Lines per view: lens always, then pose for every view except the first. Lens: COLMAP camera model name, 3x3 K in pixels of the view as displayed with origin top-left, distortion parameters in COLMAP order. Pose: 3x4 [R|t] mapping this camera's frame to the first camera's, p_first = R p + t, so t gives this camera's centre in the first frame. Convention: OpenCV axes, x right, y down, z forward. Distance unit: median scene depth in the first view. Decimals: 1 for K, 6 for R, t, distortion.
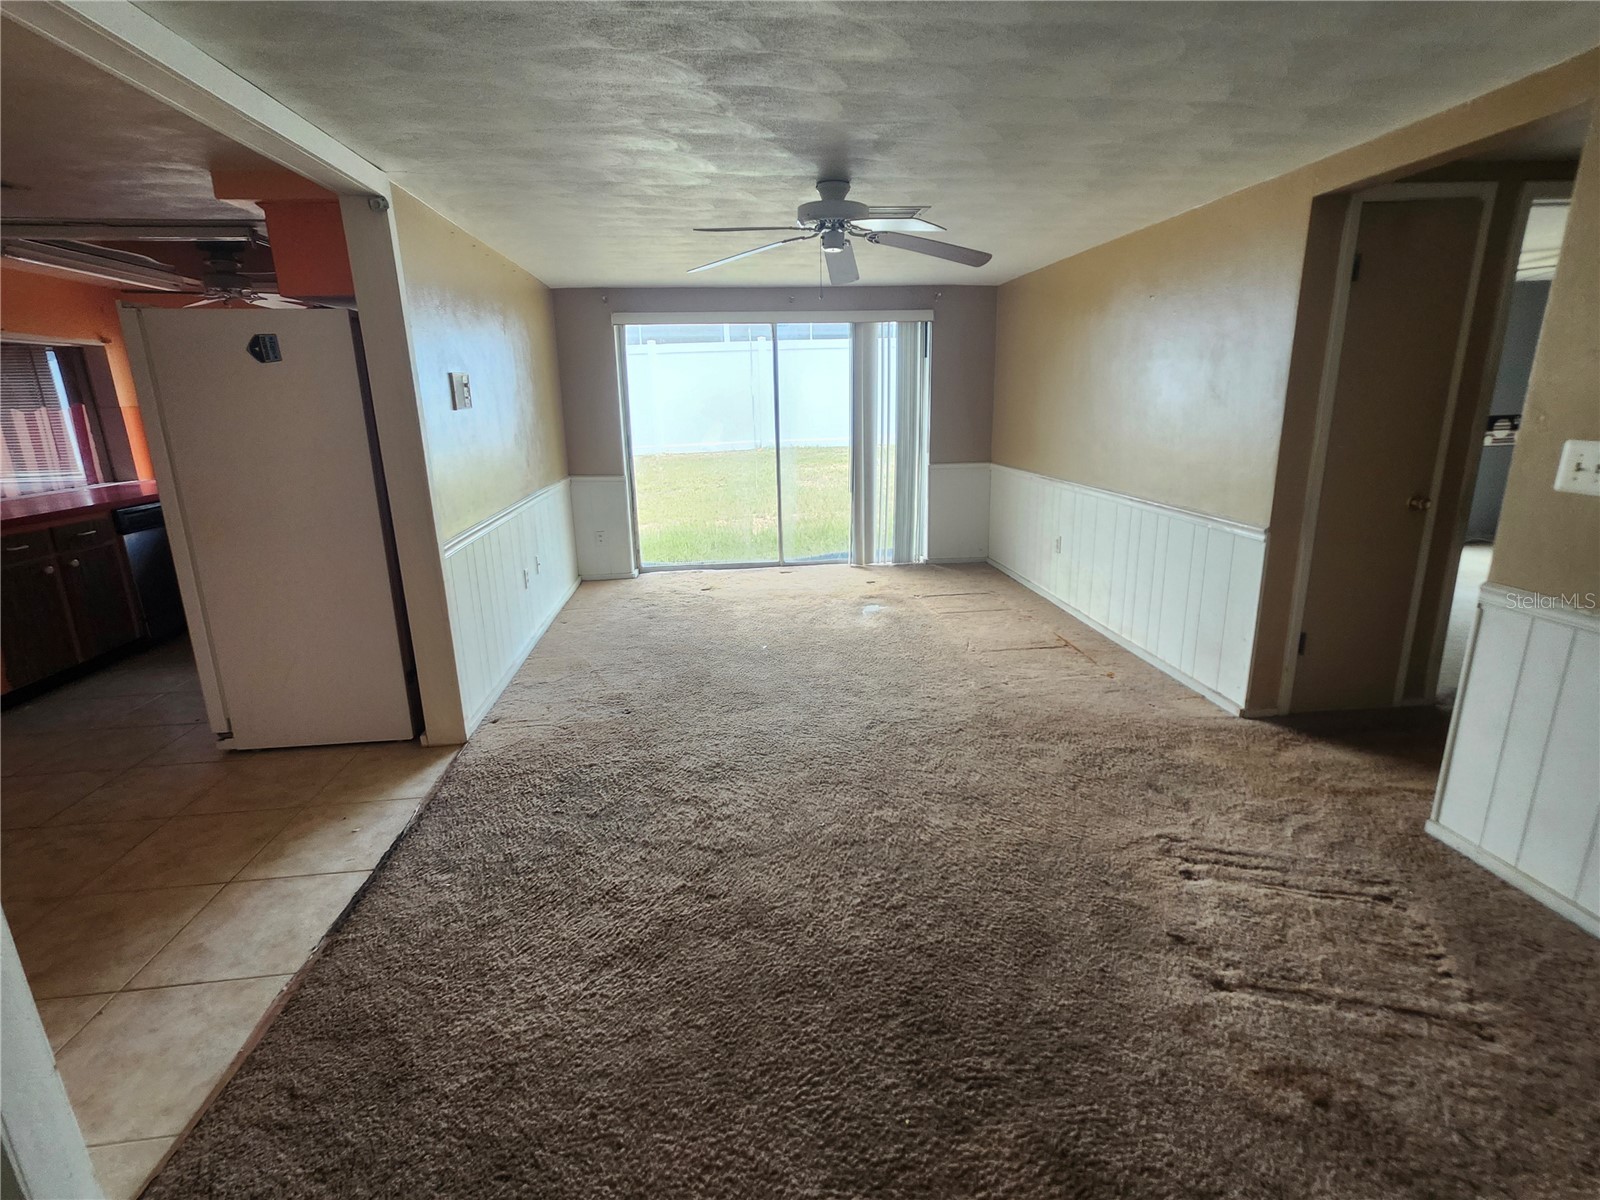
lens RADIAL K [[753.8, 0, 803.3], [0, 753.8, 594.3], [0, 0, 1]] dist [-0.002961, 0.000331]
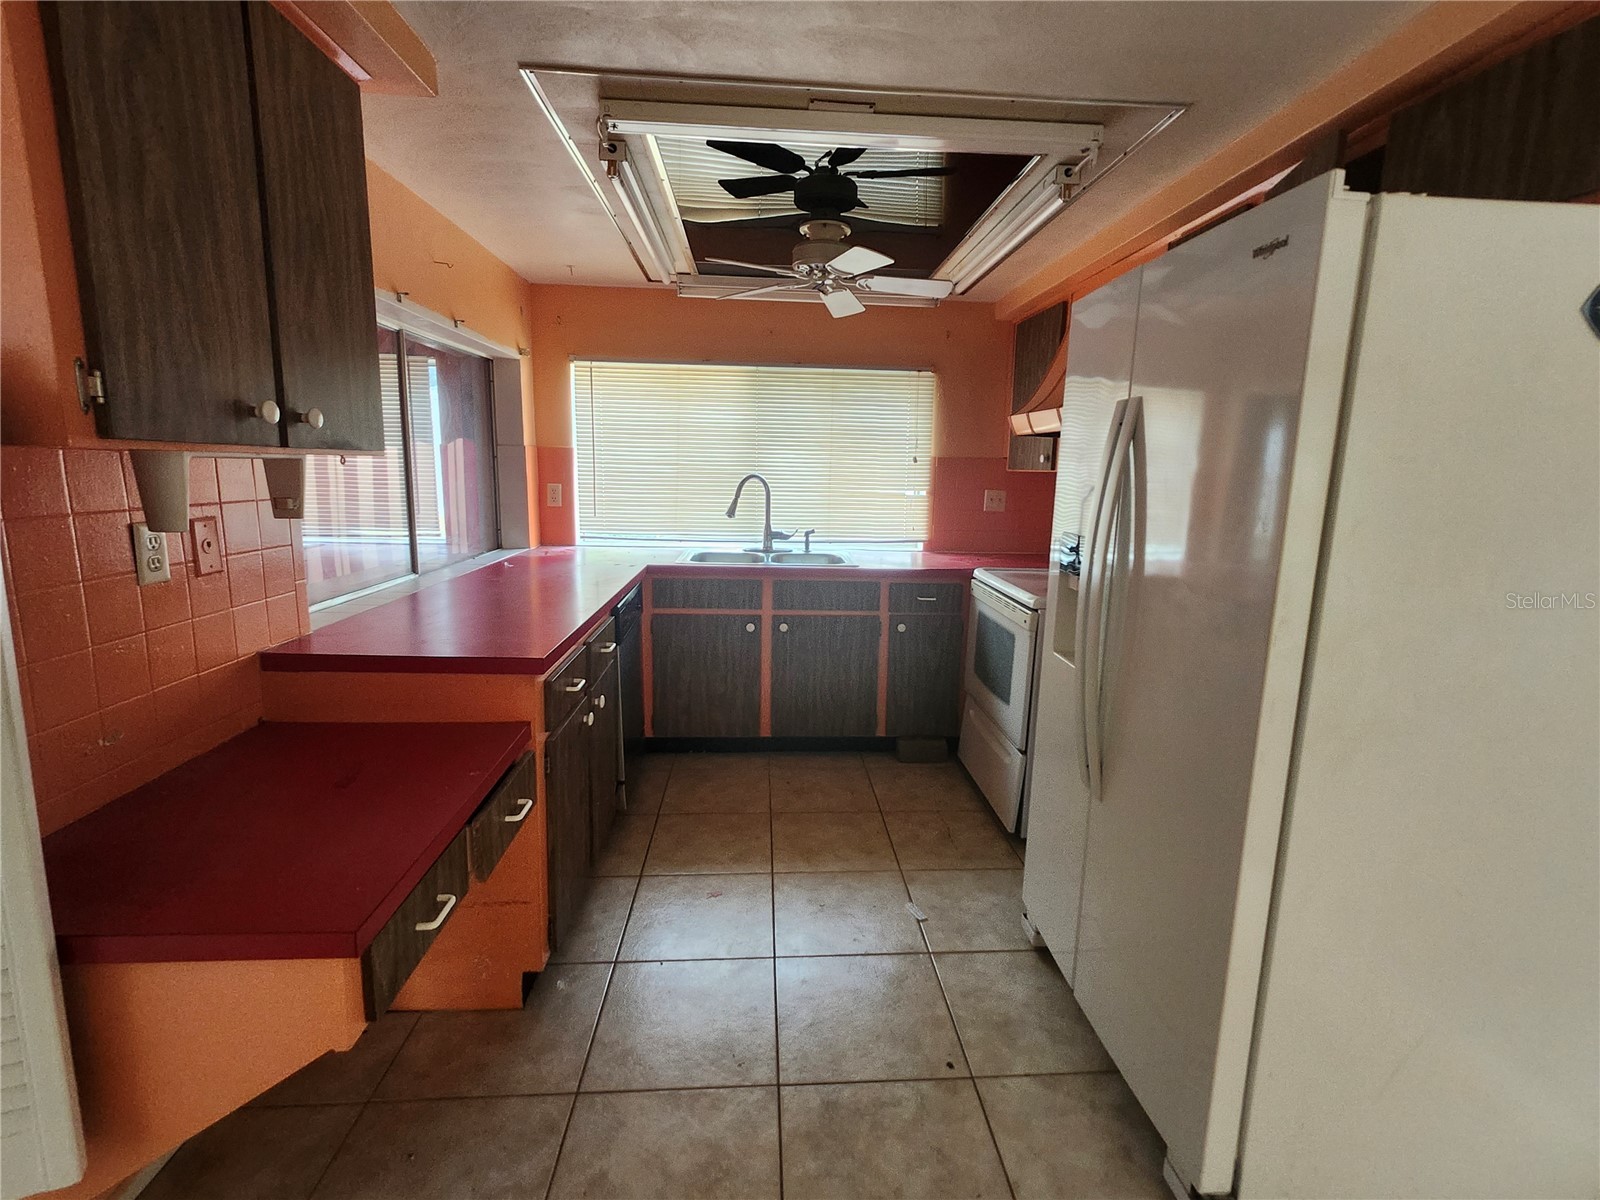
lens RADIAL K [[753.8, 0, 802.8], [0, 753.8, 596.1], [0, 0, 1]] dist [-0.002961, 0.000331]
pose [[0.997722, 0.043964, -0.051173, -1.222237], [-0.048034, 0.995536, -0.081242, -0.127937], [0.047373, 0.083515, 0.995380, 0.651411]]
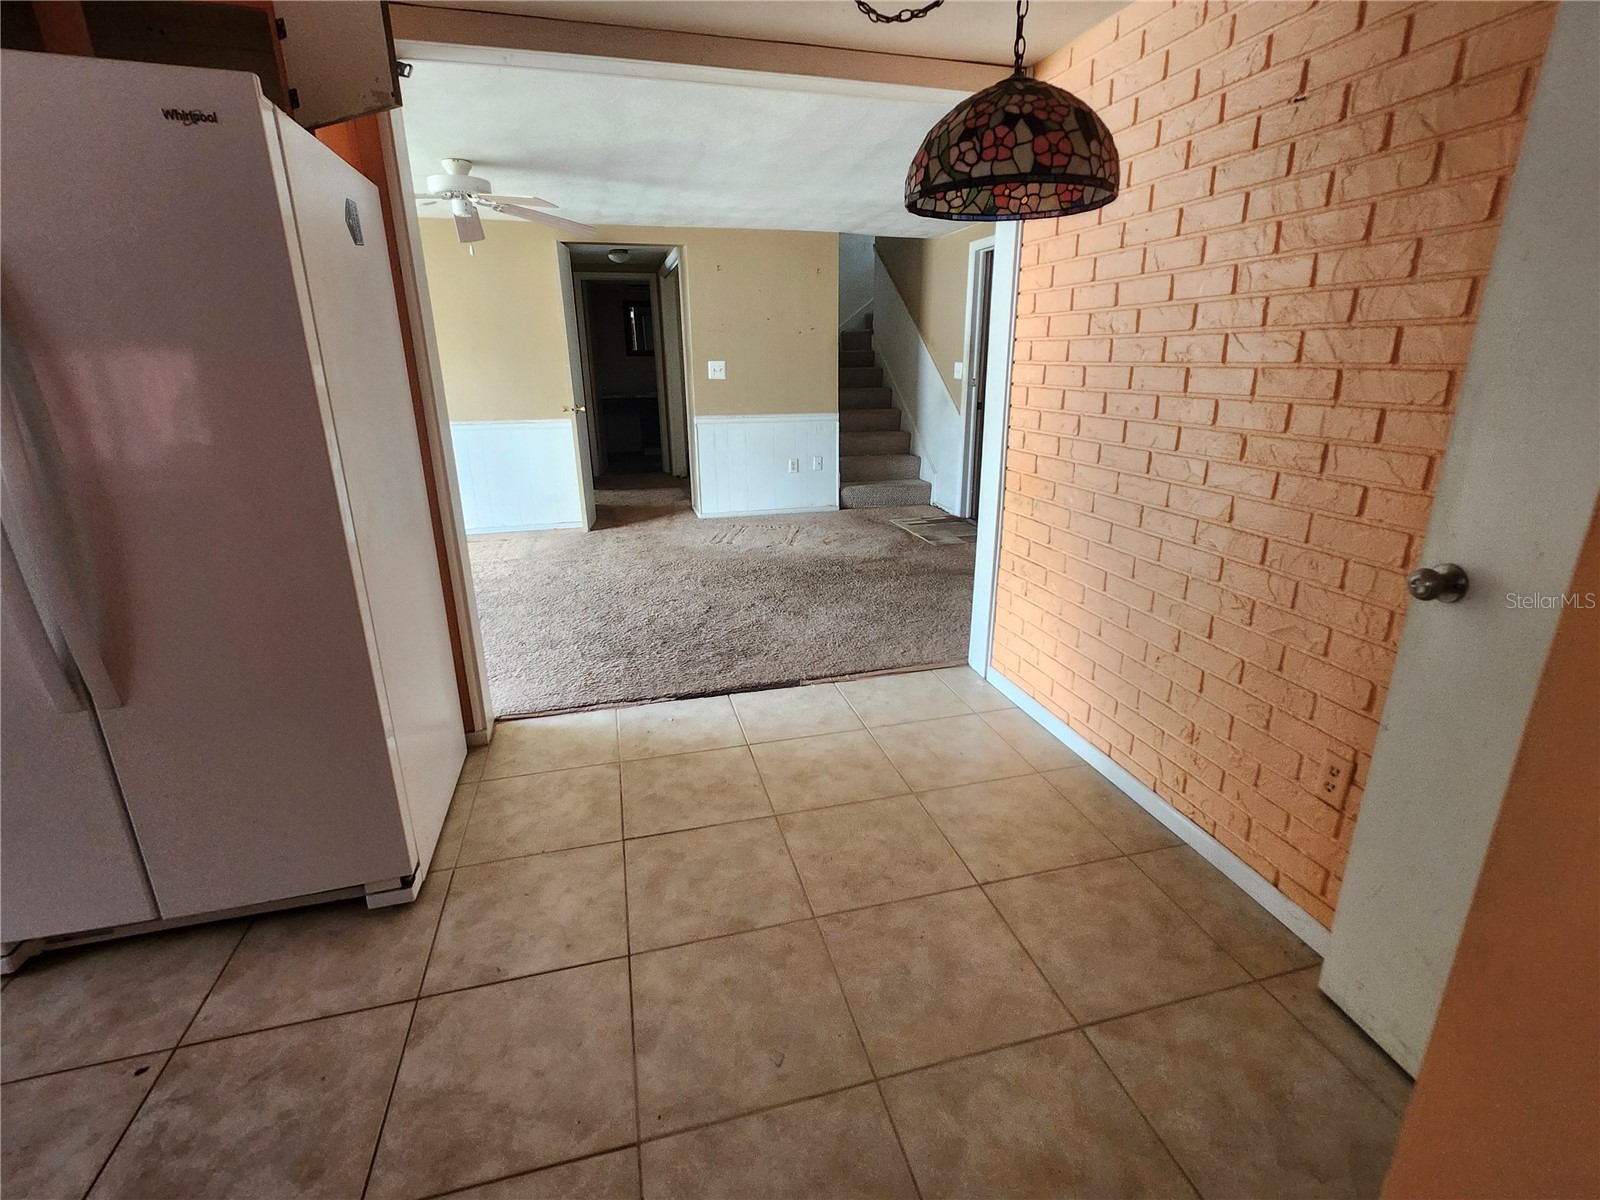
lens RADIAL K [[753.8, 0, 805.2], [0, 753.8, 605.4], [0, 0, 1]] dist [-0.002961, 0.000331]
pose [[-0.145110, -0.286098, 0.947149, -1.604083], [0.262782, 0.911756, 0.315668, -0.133633], [-0.953881, 0.294700, -0.057123, 0.819210]]
